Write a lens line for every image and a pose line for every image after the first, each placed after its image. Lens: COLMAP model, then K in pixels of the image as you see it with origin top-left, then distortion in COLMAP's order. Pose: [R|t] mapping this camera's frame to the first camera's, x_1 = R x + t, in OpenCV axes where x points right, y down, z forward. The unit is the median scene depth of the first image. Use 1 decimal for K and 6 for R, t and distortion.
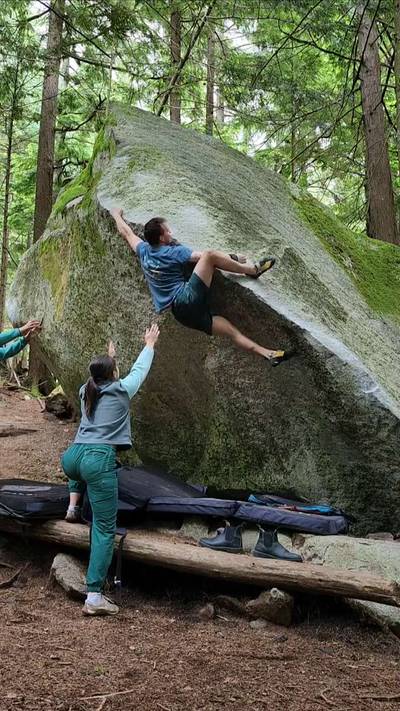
lens RADIAL K [[619.6, 0, 200.0], [0, 619.6, 351.3], [0, 0, 1]] dist [0.100135, -0.221765]
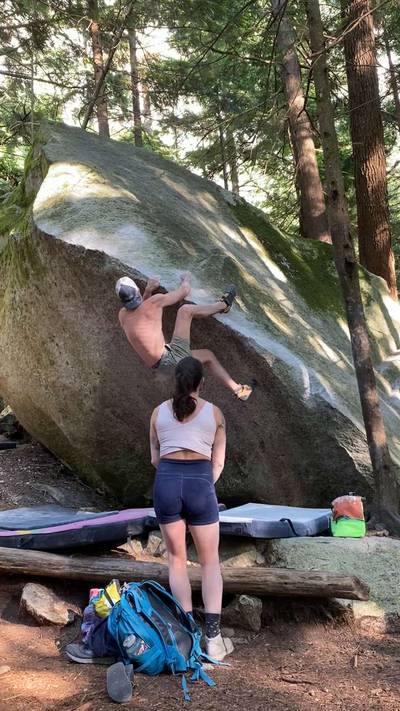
lens RADIAL K [[619.6, 0, 200.0], [0, 619.6, 351.3], [0, 0, 1]] dist [0.100135, -0.221765]
pose [[0.992876, -0.083424, 0.085077, -0.003393], [0.083437, 0.996507, 0.003407, -0.018672], [-0.085064, 0.003716, 0.996369, -0.016748]]
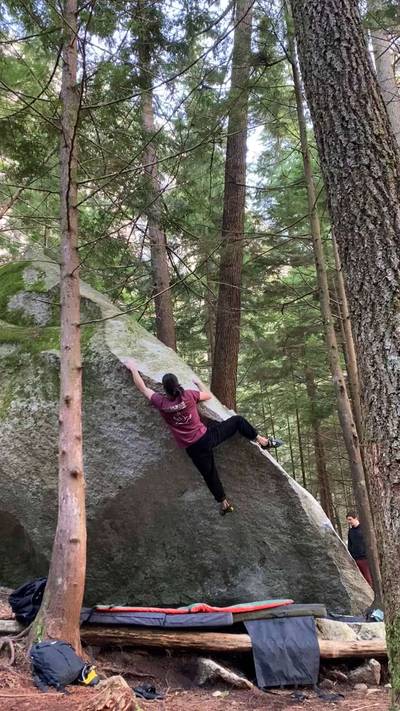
lens RADIAL K [[615.7, 0, 199.0], [0, 615.7, 354.1], [0, 0, 1]] dist [0.092200, -0.133382]
pose [[0.831155, 0.143951, 0.537084, -0.640789], [-0.050106, 0.981368, -0.185488, -0.031347], [-0.553778, 0.127258, 0.822882, -0.077108]]
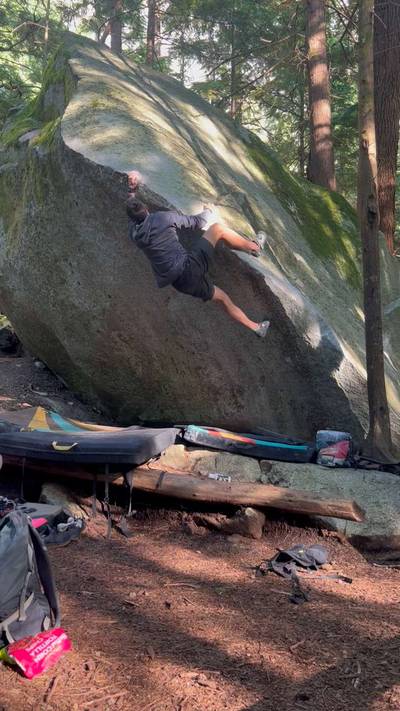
lens RADIAL K [[605.8, 0, 200.0], [0, 605.8, 355.5], [0, 0, 1]] dist [0.120860, -0.278949]
pose [[0.992847, 0.006789, 0.119198, -0.056571], [-0.020361, 0.993385, 0.113015, -0.012953], [-0.117642, -0.114634, 0.986417, -0.032714]]
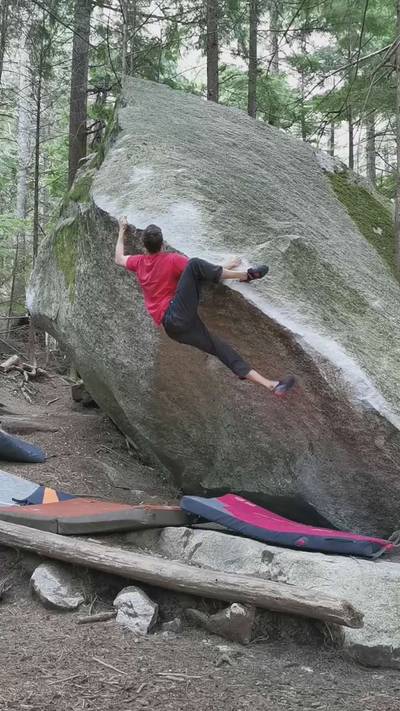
lens RADIAL K [[690.6, 0, 195.5], [0, 690.6, 354.8], [0, 0, 1]] dist [0.054820, -0.005109]
pose [[0.994281, -0.017275, -0.105385, 0.098040], [0.022613, 0.998510, 0.049671, -0.046567], [0.104370, -0.051770, 0.993190, -0.060531]]
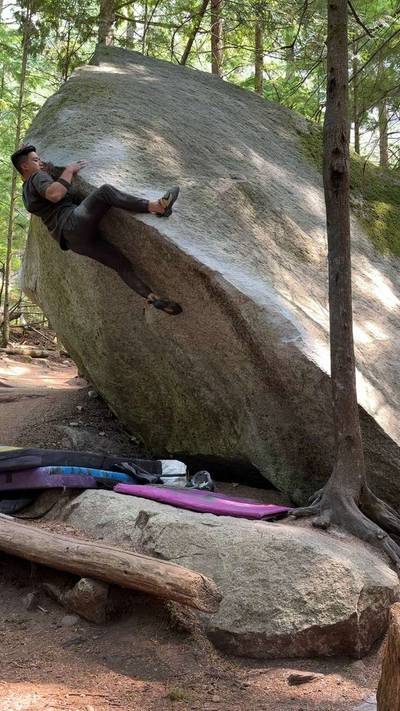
lens RADIAL K [[598.9, 0, 200.5], [0, 598.9, 357.6], [0, 0, 1]] dist [0.159131, -0.278367]
pose [[0.984903, -0.028350, -0.170772, 0.223711], [0.039458, 0.997296, 0.062006, 0.024339], [0.168552, -0.067808, 0.983358, 0.138550]]
